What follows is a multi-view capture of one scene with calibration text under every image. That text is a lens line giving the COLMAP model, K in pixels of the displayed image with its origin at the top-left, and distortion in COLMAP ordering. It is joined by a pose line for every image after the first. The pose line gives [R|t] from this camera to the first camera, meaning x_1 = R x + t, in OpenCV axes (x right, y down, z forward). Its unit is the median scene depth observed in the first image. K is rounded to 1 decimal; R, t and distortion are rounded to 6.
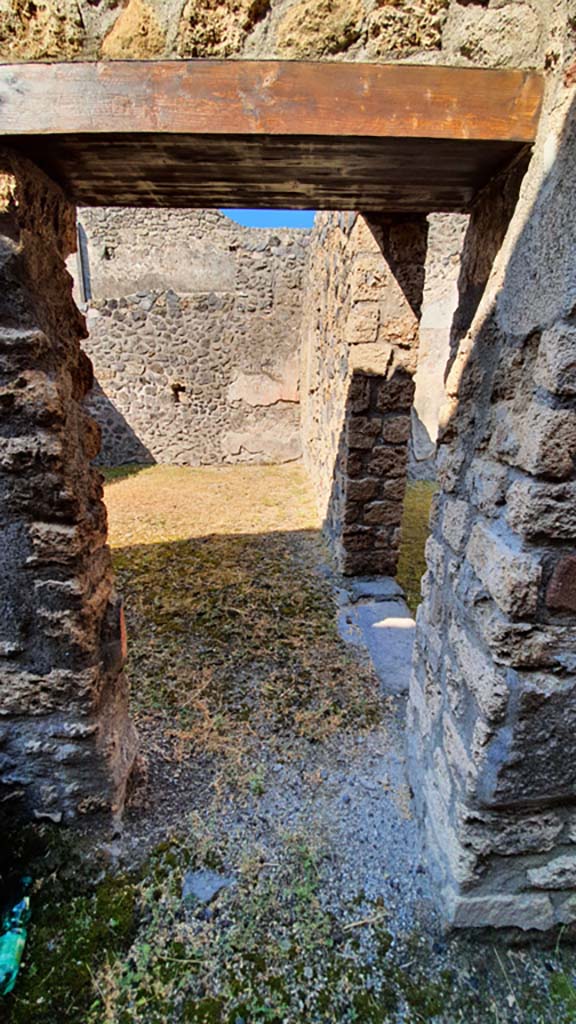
lens RADIAL K [[403.0, 0, 283.4], [0, 403.0, 507.5], [0, 0, 1]] dist [0.011468, -0.012581]
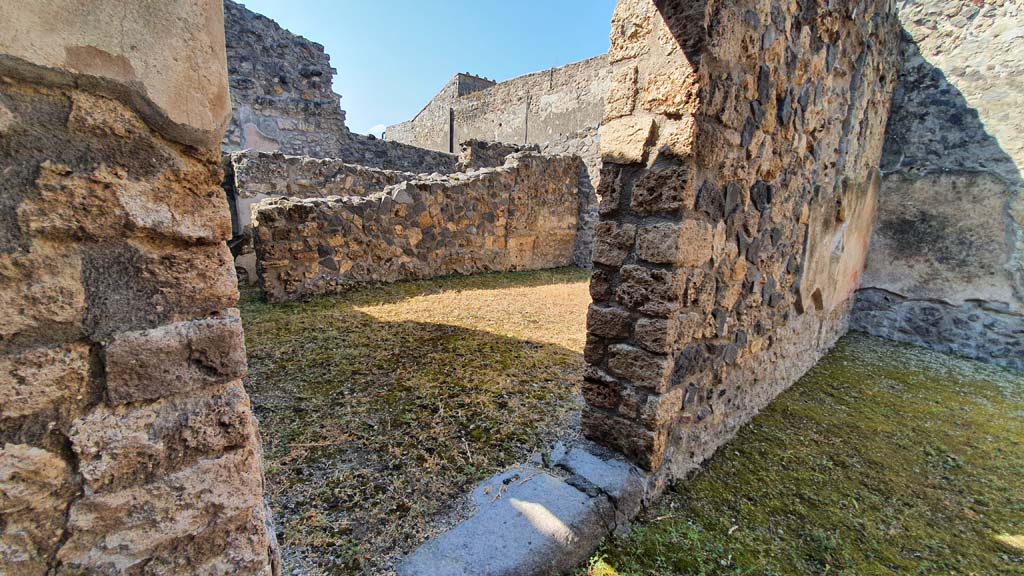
lens RADIAL K [[403.0, 0, 509.8], [0, 403.0, 287.3], [0, 0, 1]] dist [0.011468, -0.012581]
pose [[0.642905, 0.173452, -0.746048, 0.640680], [-0.237088, 0.971250, 0.021501, -0.084412], [0.728328, 0.163056, 0.665545, 0.419403]]
